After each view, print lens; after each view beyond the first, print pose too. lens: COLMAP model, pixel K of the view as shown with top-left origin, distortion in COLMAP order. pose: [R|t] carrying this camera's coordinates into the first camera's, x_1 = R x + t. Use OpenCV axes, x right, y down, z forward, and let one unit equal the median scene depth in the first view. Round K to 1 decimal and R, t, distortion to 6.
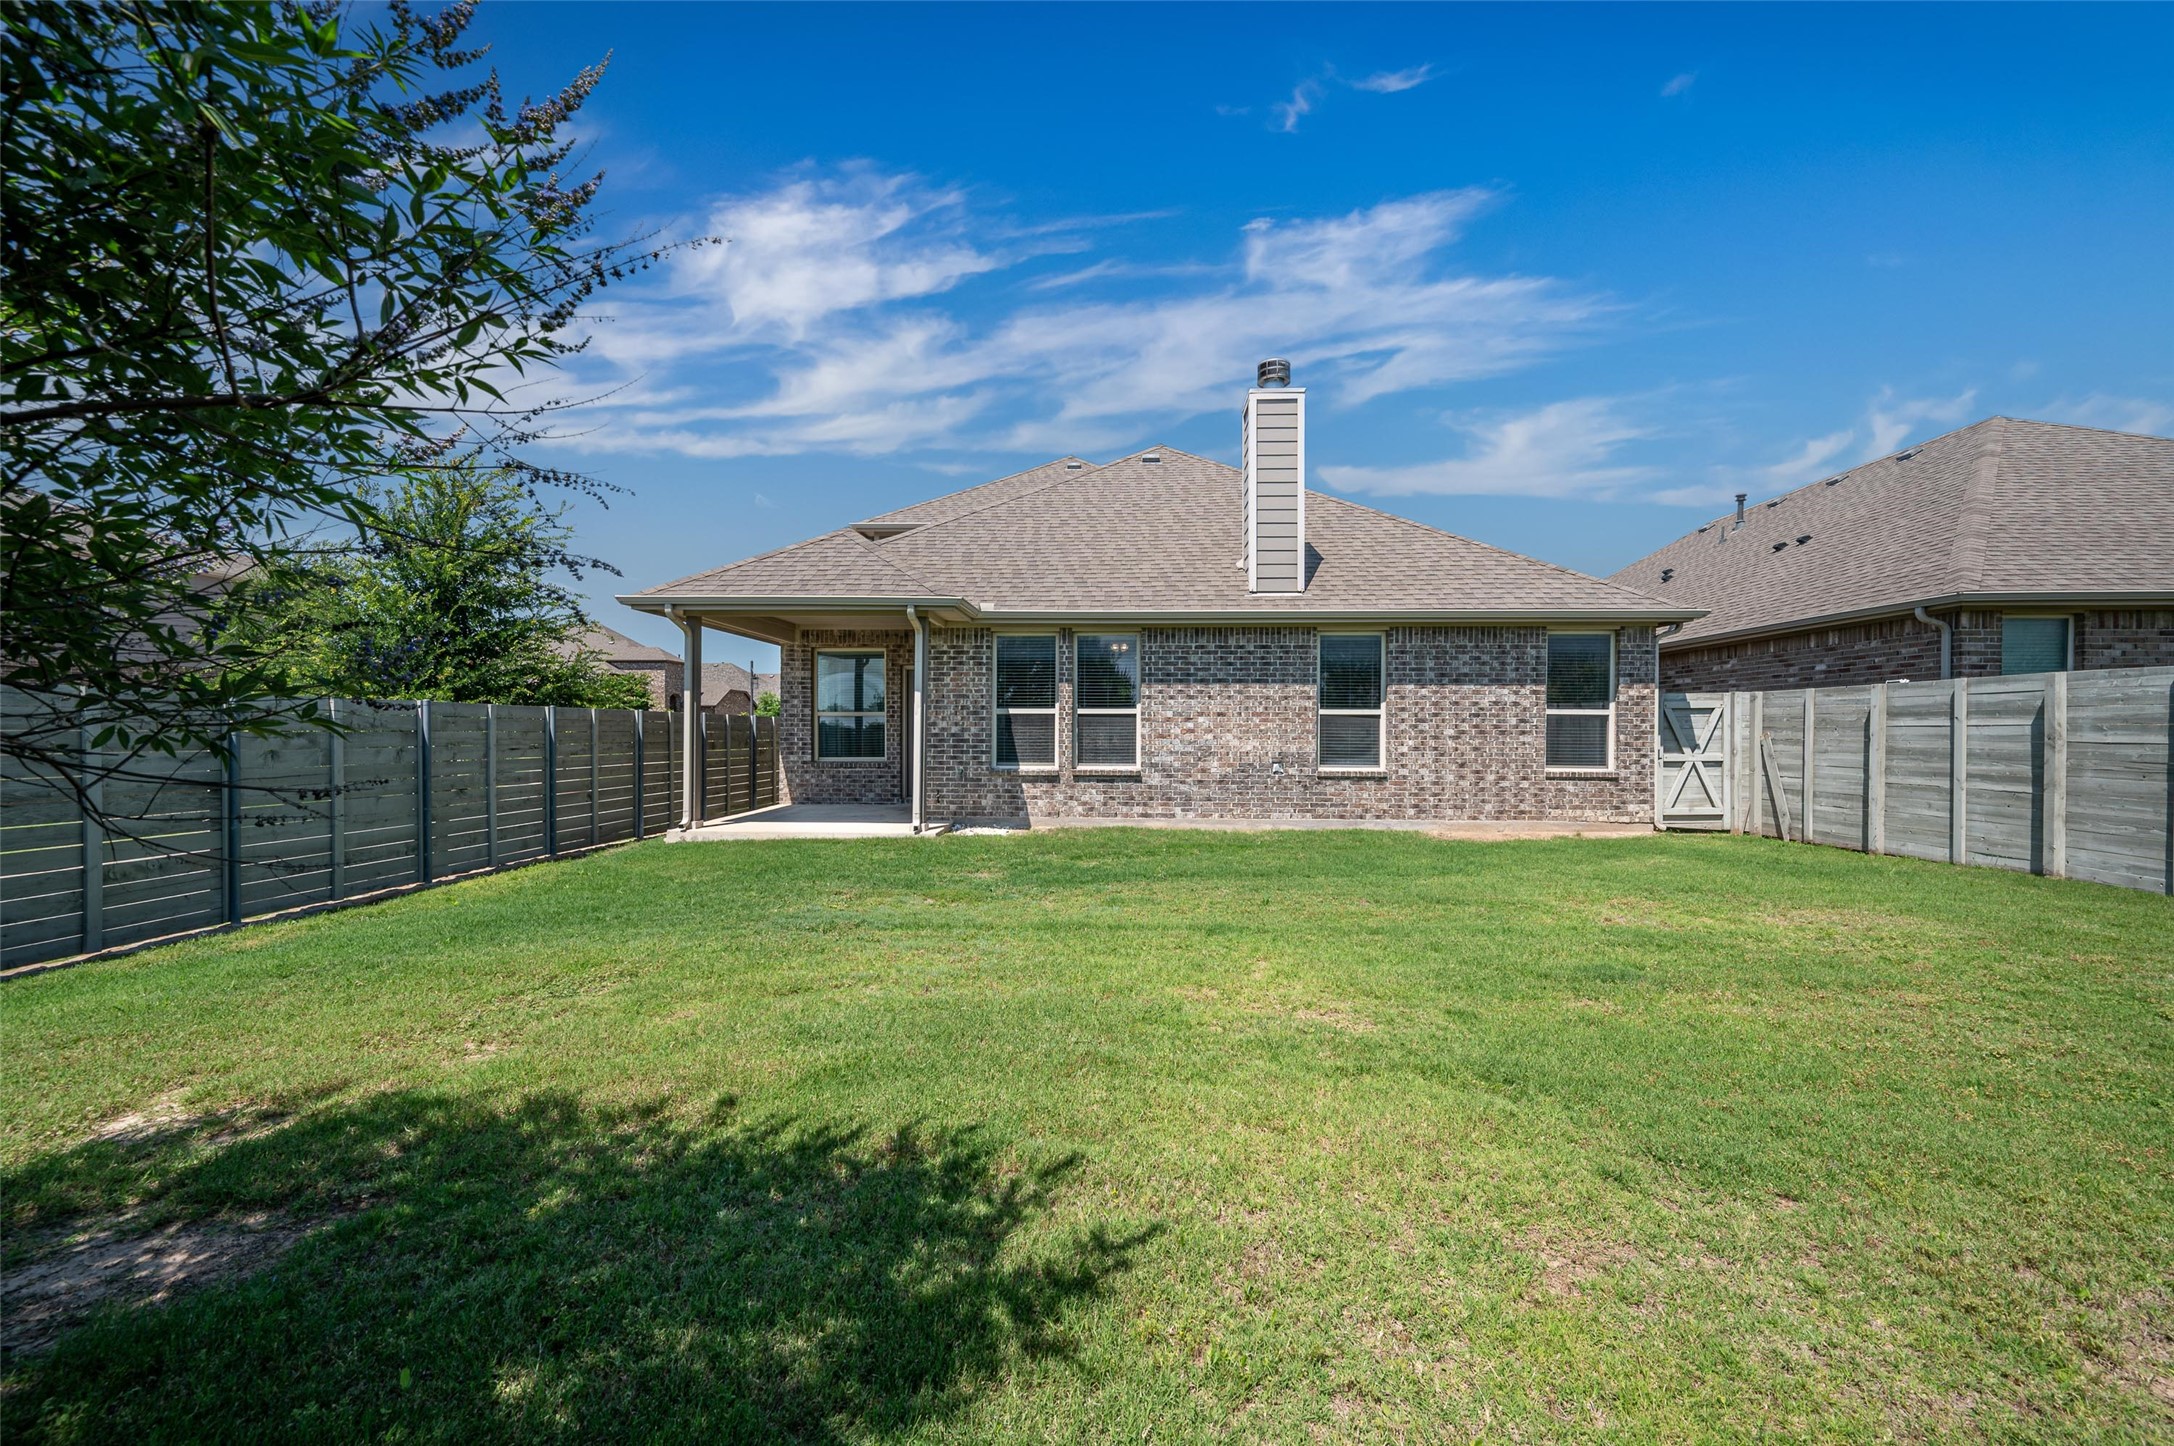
lens RADIAL K [[867.1, 0, 1093.7], [0, 867.1, 740.2], [0, 0, 1]] dist [-0.000603, -0.000064]
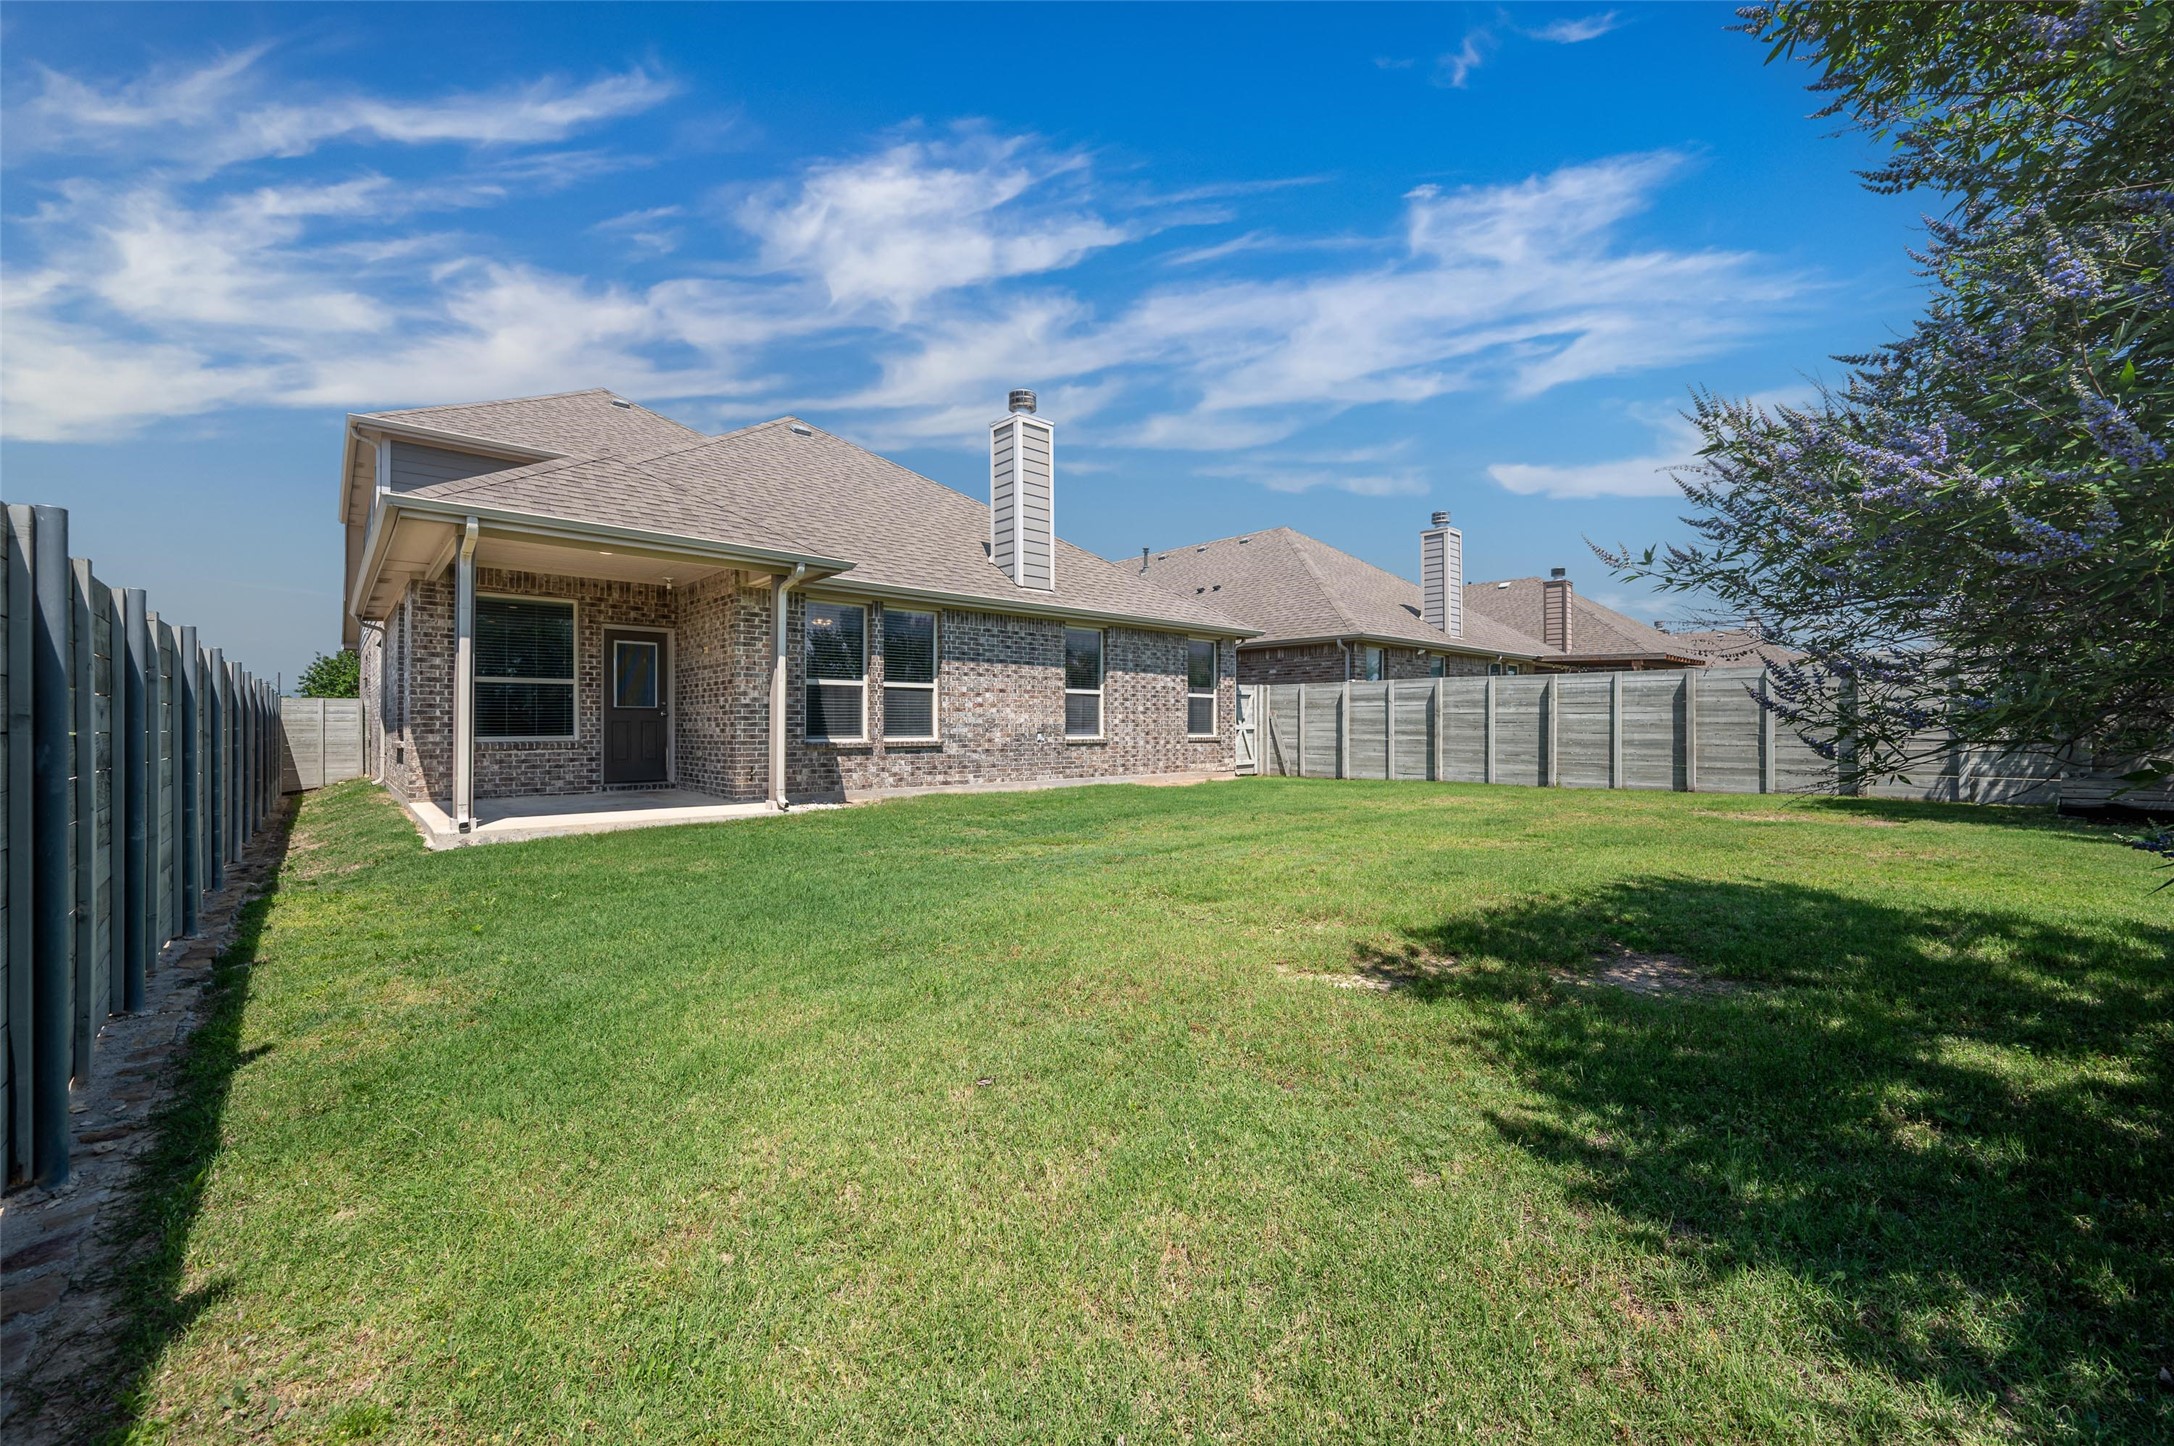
lens RADIAL K [[878.9, 0, 1093.0], [0, 878.9, 730.2], [0, 0, 1]] dist [-0.000129, -0.000022]
pose [[0.700748, -0.005916, 0.713384, -0.596380], [0.009169, 0.999958, -0.000715, 0.024082], [-0.713350, 0.007042, 0.700772, 0.106848]]
